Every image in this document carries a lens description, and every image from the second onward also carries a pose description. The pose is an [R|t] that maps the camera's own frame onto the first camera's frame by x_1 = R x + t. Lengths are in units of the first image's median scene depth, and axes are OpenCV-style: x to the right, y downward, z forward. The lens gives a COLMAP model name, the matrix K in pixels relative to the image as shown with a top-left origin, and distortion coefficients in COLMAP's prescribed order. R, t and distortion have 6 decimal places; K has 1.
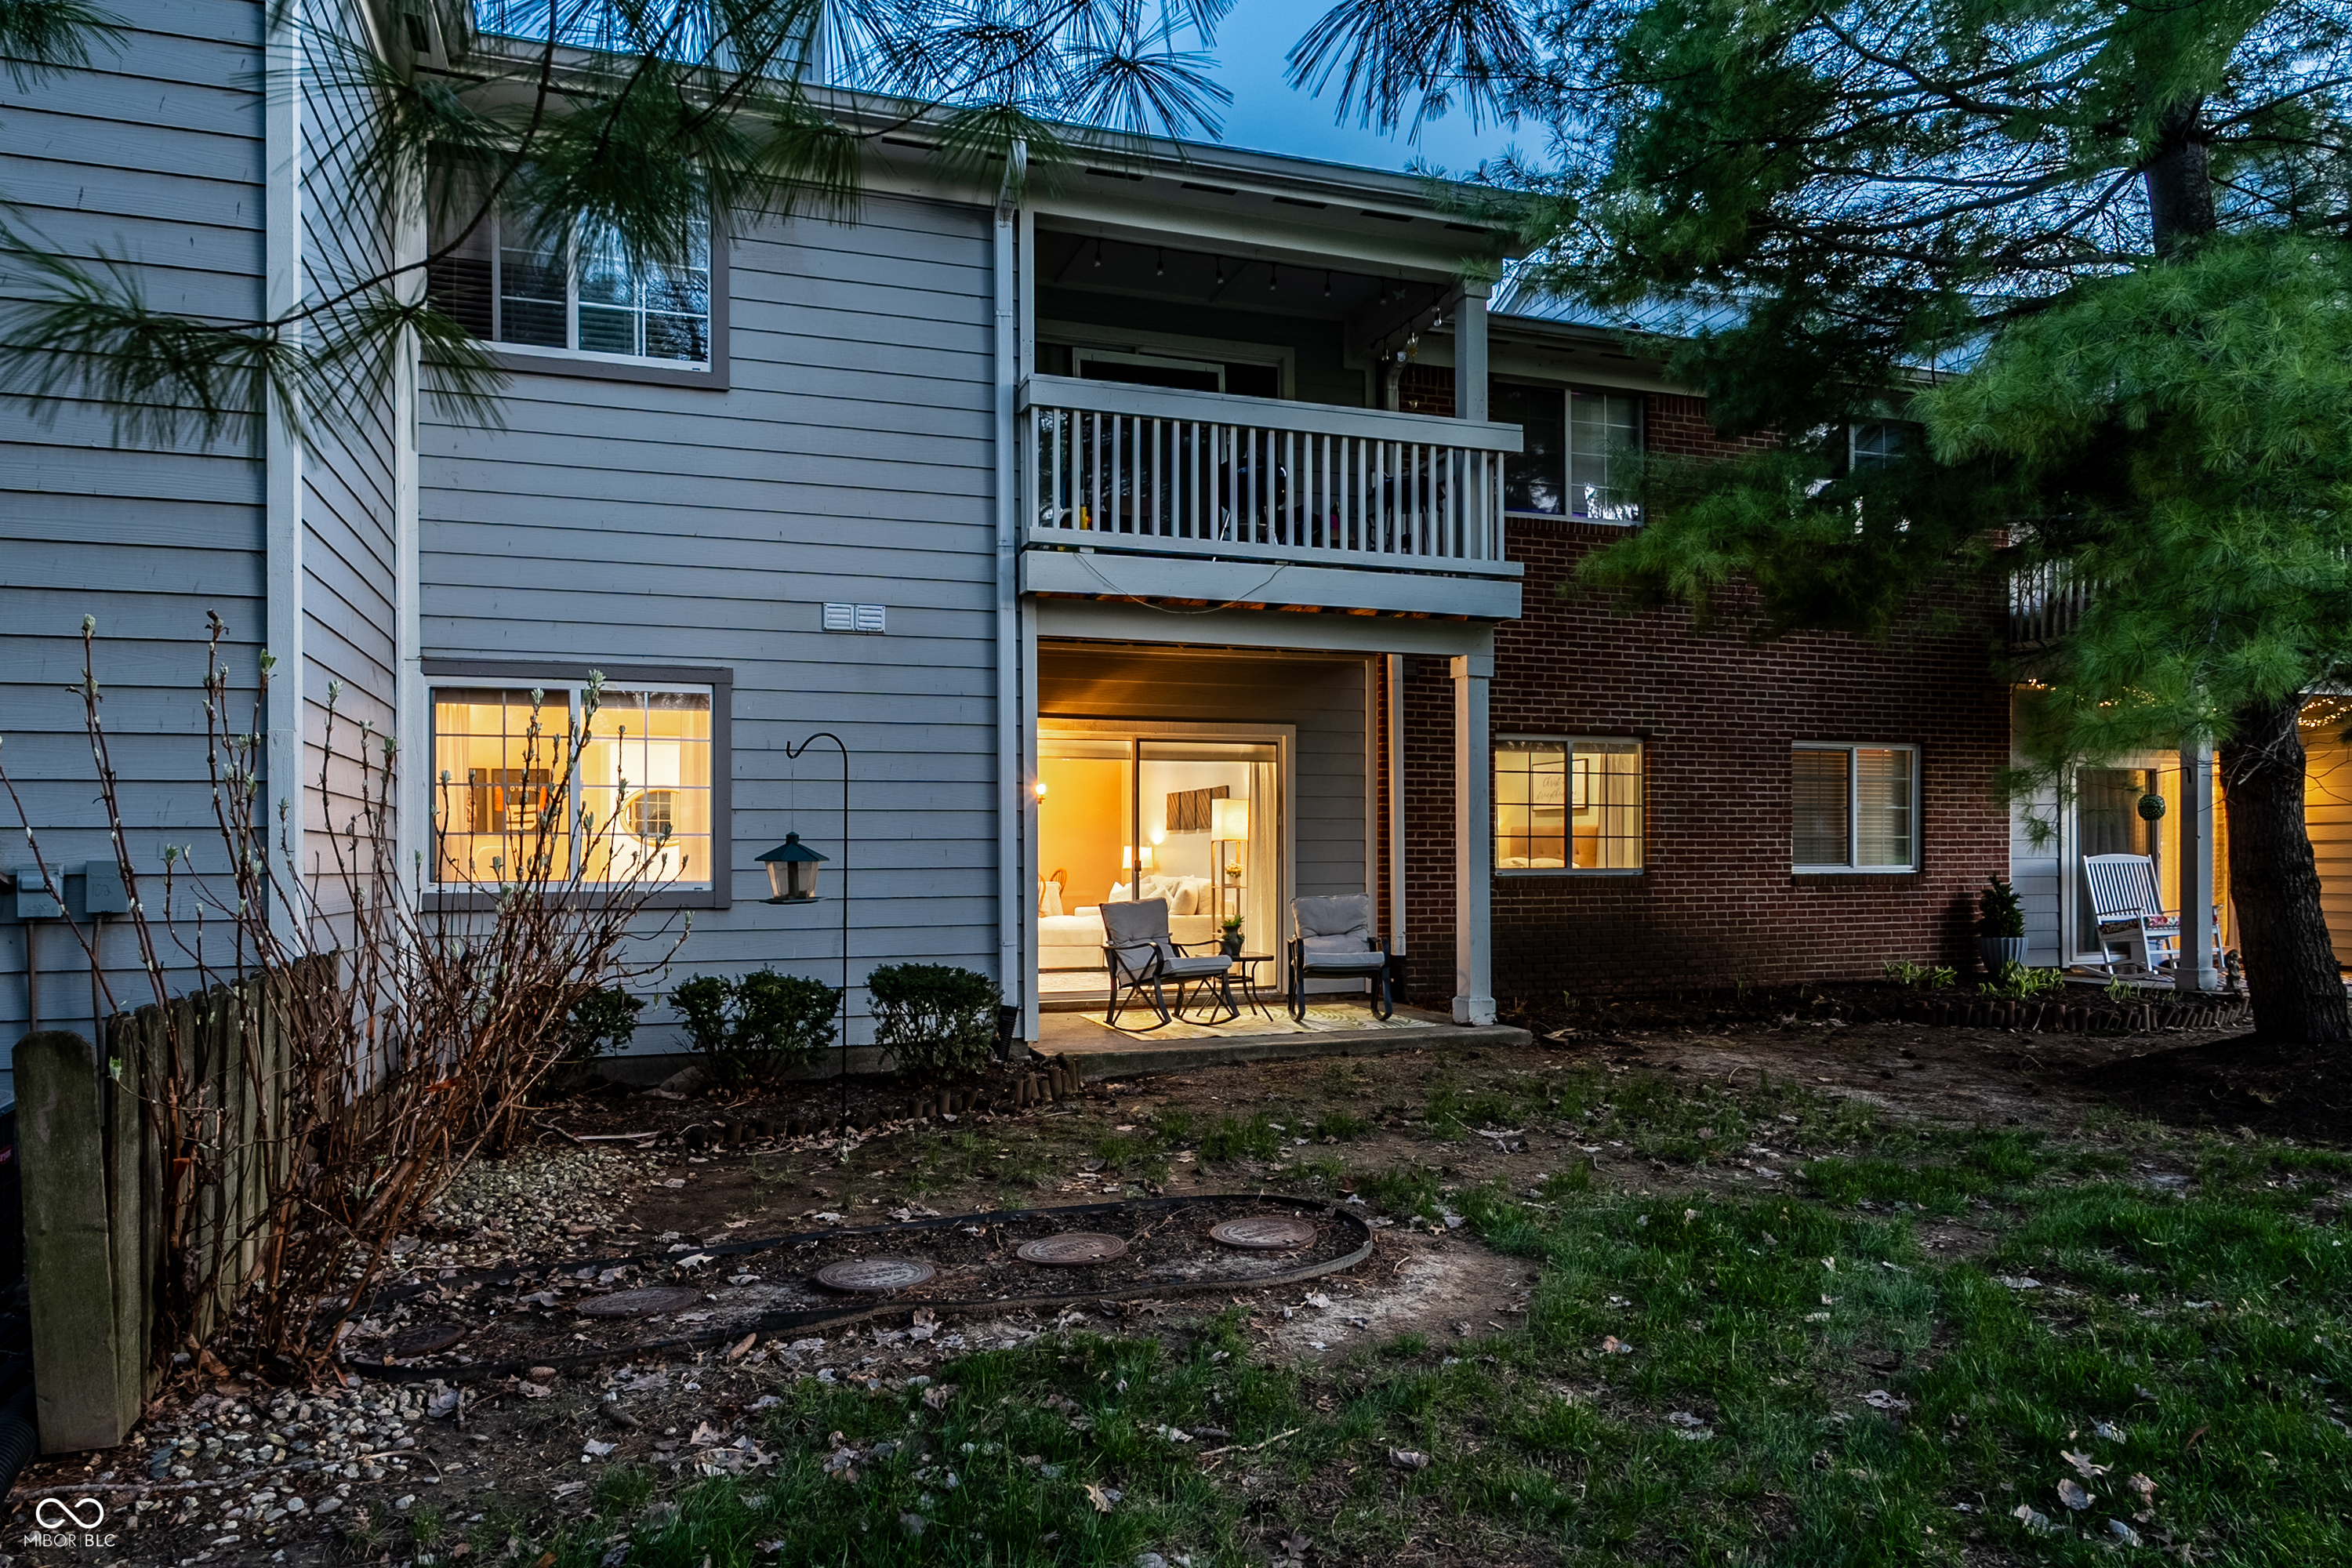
lens RADIAL K [[1492.6, 0, 1146.1], [0, 1492.6, 853.5], [0, 0, 1]] dist [-0.005615, -0.000974]
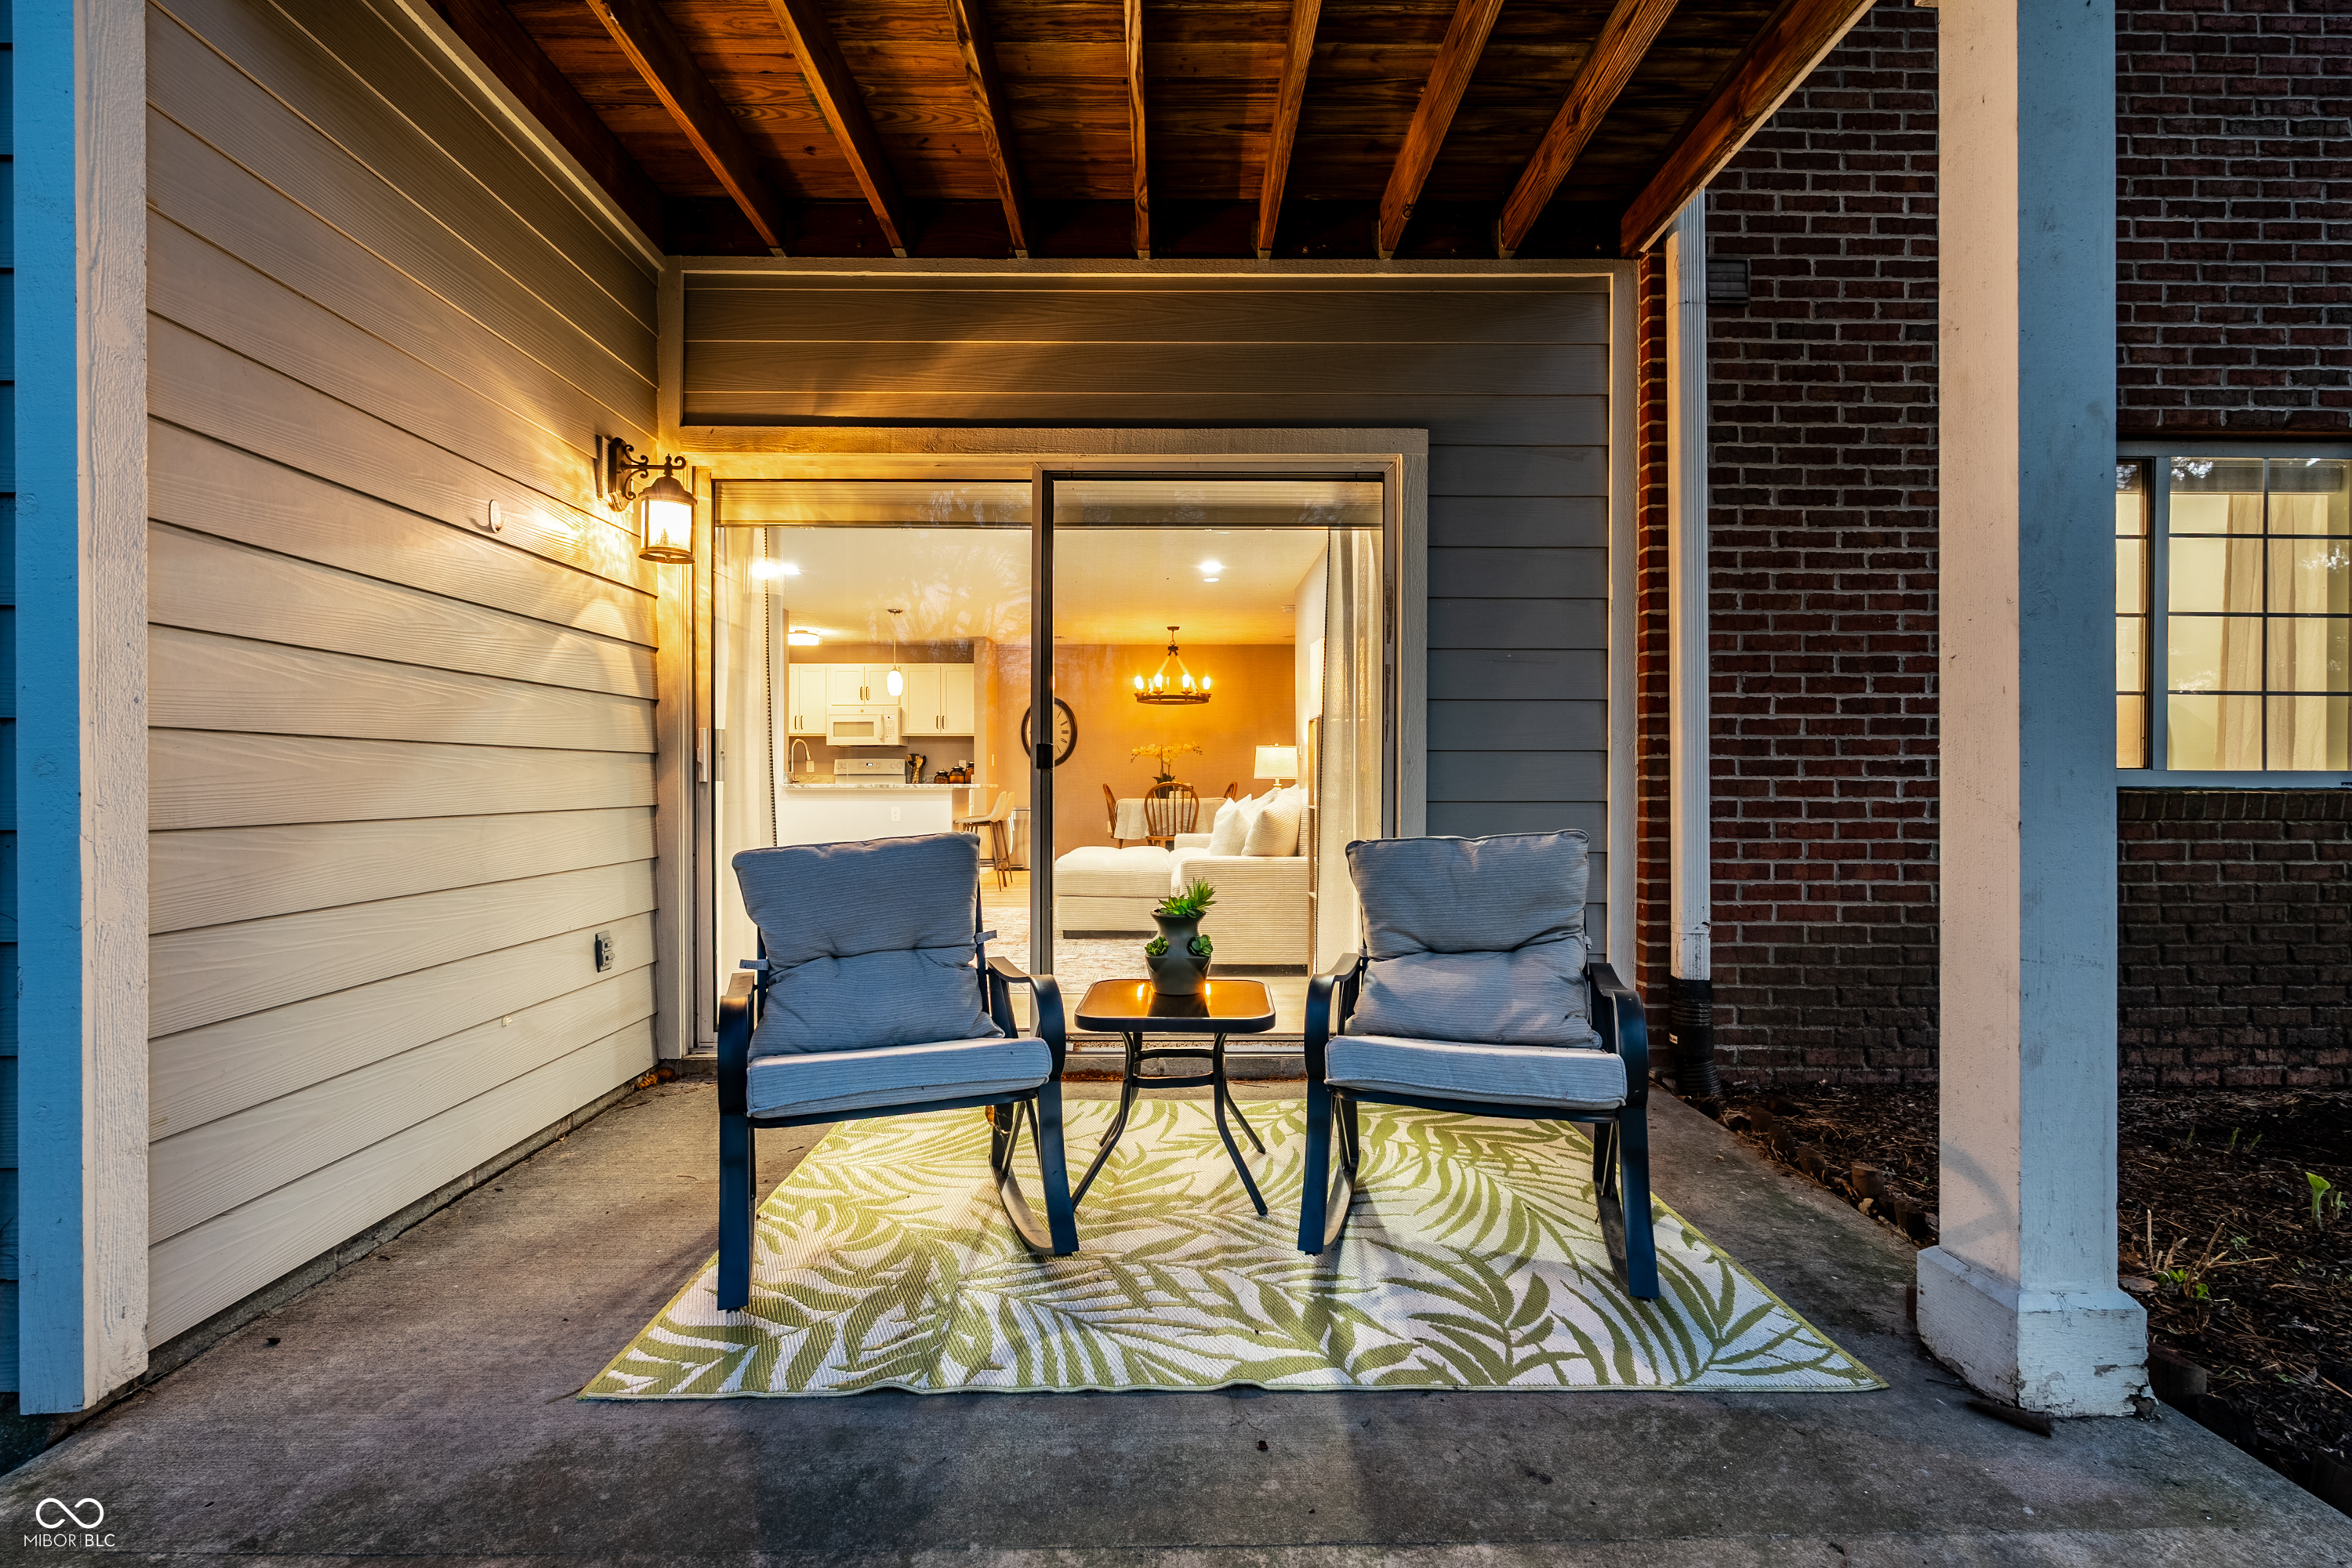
lens RADIAL K [[1023.1, 0, 1174.8], [0, 1023.1, 782.2], [0, 0, 1]] dist [-0.003270, 0.000375]
pose [[0.953387, 0.005161, -0.301706, 0.154918], [-0.004573, 0.999986, 0.002657, 0.018993], [0.301716, -0.001153, 0.953397, 0.903043]]
